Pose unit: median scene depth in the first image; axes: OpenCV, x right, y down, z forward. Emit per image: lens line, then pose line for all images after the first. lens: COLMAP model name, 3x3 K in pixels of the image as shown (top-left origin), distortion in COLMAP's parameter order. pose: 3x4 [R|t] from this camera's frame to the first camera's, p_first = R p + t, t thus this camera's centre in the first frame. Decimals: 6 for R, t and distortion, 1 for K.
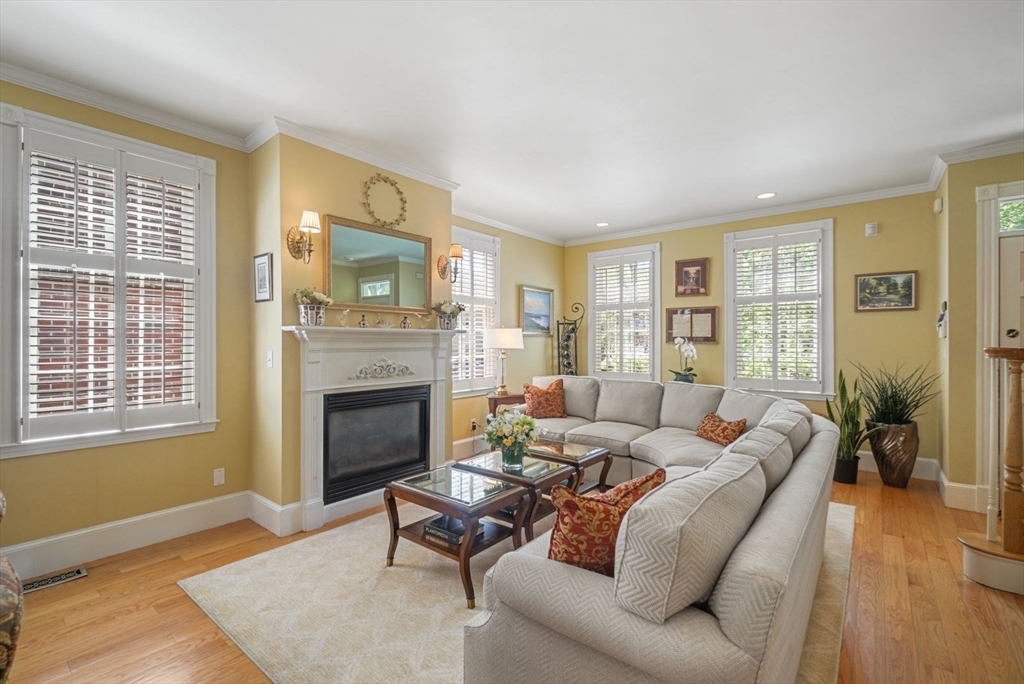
lens RADIAL K [[439.4, 0, 514.1], [0, 439.4, 348.2], [0, 0, 1]] dist [0.000368, -0.000109]
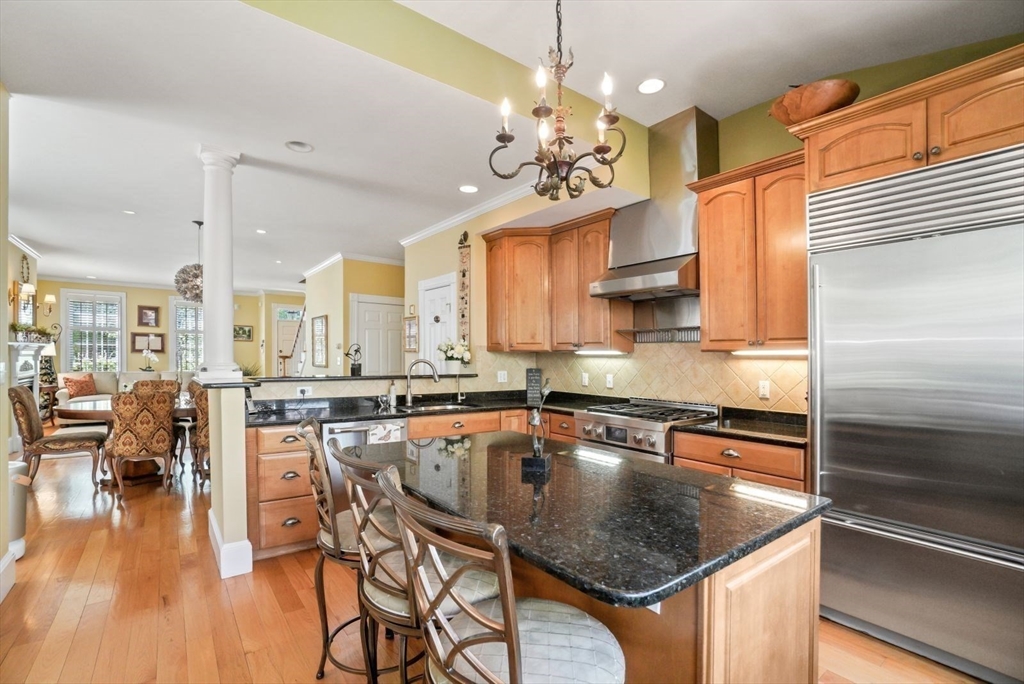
lens RADIAL K [[472.2, 0, 512.0], [0, 472.2, 357.7], [0, 0, 1]] dist [-0.000524, -0.000071]
pose [[0.234484, 0.000535, 0.972120, -1.470451], [-0.000571, 1.000000, -0.000413, 0.010979], [-0.972120, -0.000458, 0.234484, -1.173265]]
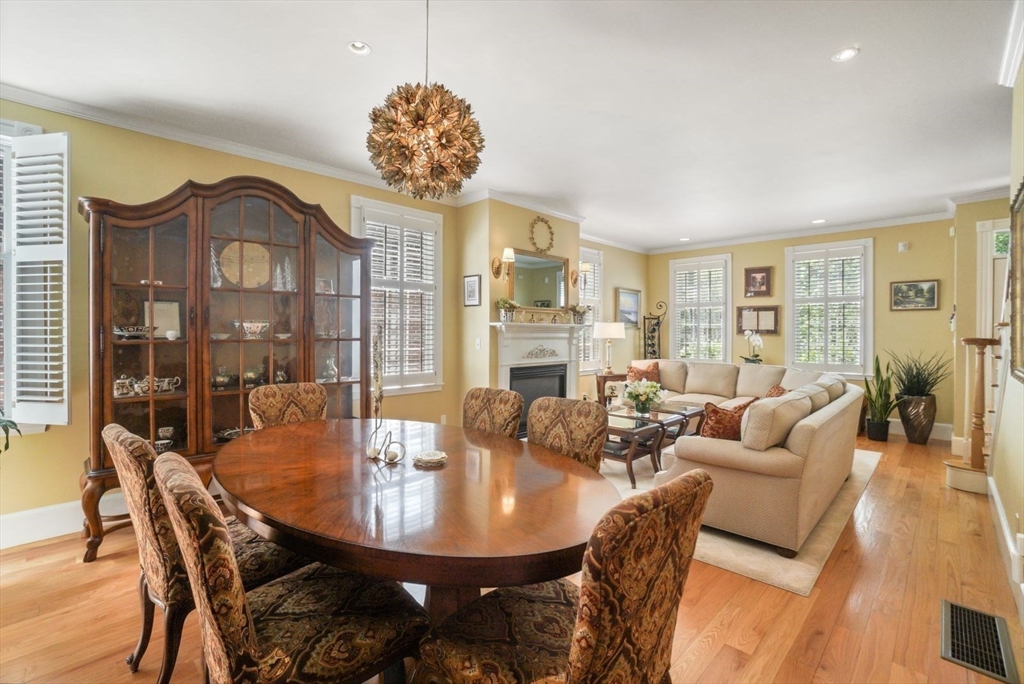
lens RADIAL K [[450.8, 0, 512.0], [0, 450.8, 342.0], [0, 0, 1]] dist [-0.057608, 0.024549]
pose [[0.995205, 0.004864, -0.097691, -0.216341], [-0.004382, 0.999977, 0.005152, 0.007196], [0.097714, -0.004699, 0.995203, -0.415051]]
